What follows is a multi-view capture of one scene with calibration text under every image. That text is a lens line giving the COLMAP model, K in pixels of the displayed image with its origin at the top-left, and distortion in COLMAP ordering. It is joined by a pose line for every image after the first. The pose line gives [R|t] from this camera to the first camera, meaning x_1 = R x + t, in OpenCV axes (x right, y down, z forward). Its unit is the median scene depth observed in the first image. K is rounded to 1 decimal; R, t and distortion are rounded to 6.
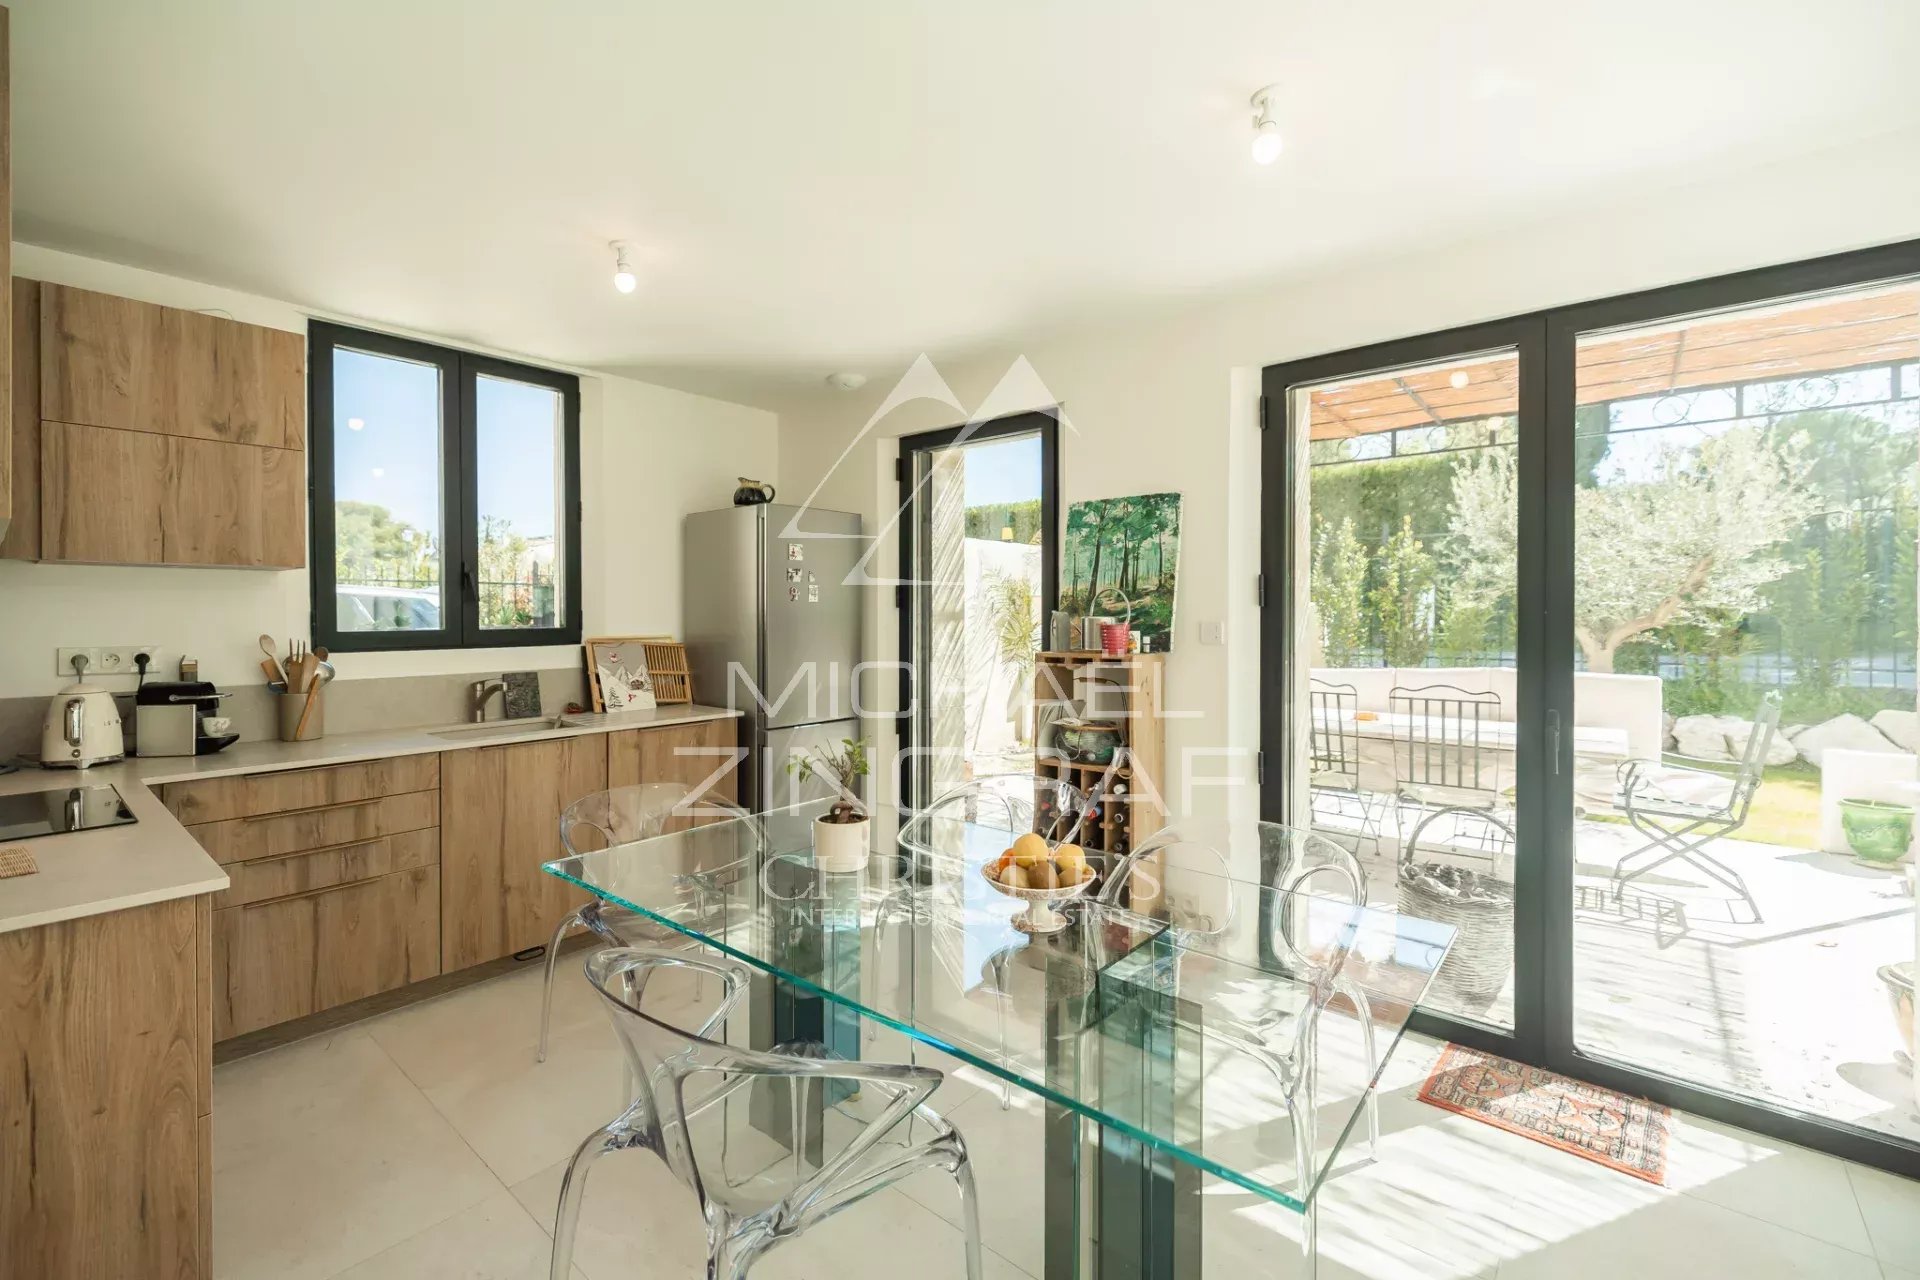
lens RADIAL K [[820.4, 0, 923.5], [0, 820.4, 622.1], [0, 0, 1]] dist [-0.001538, -0.000004]
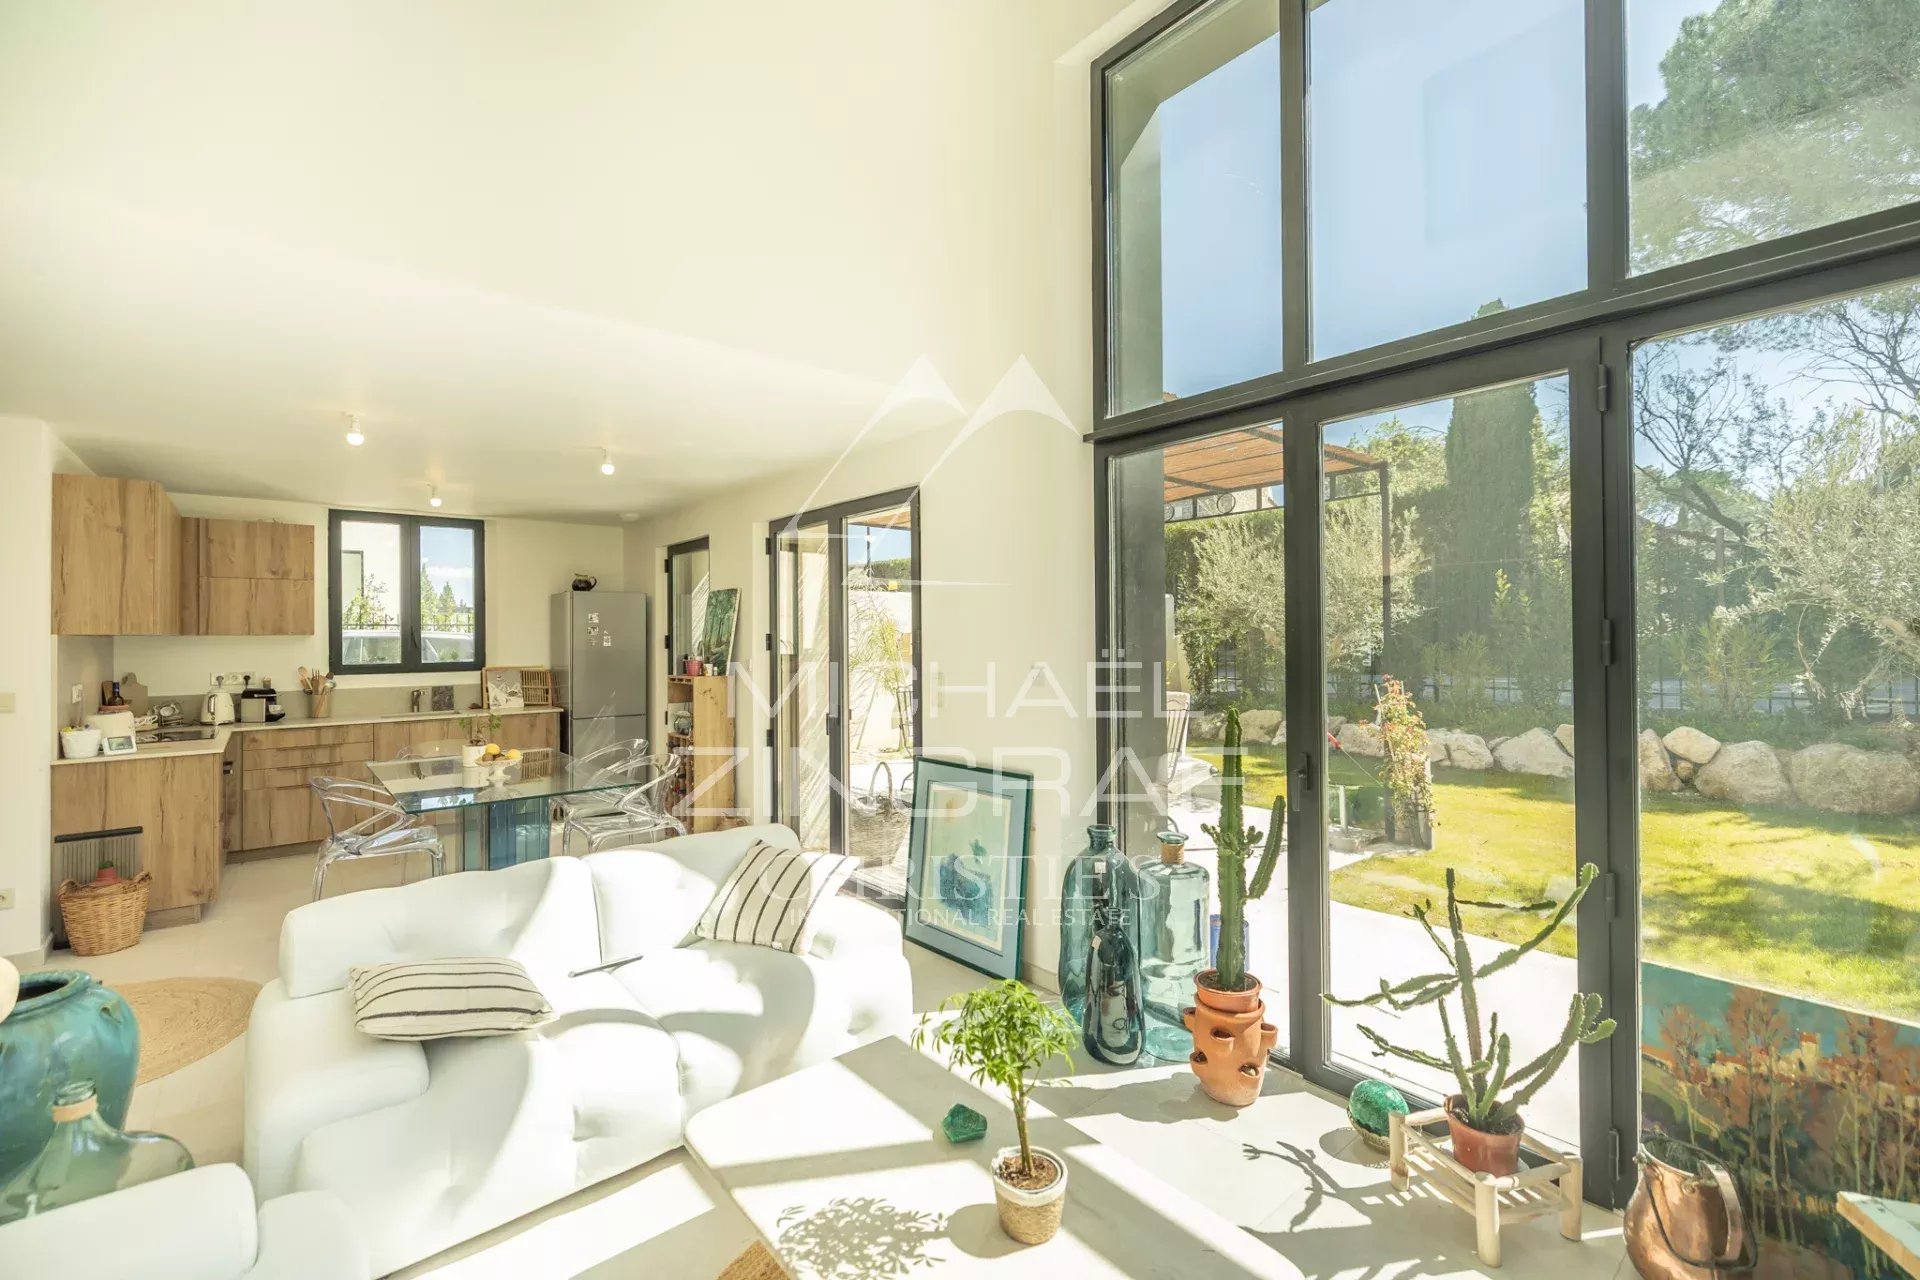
lens RADIAL K [[820.4, 0, 955.2], [0, 820.4, 632.6], [0, 0, 1]] dist [-0.001538, -0.000004]
pose [[0.987583, -0.006556, -0.156962, 1.097498], [0.004224, 0.999876, -0.015182, -0.029752], [0.157042, 0.014330, 0.987488, -0.751511]]
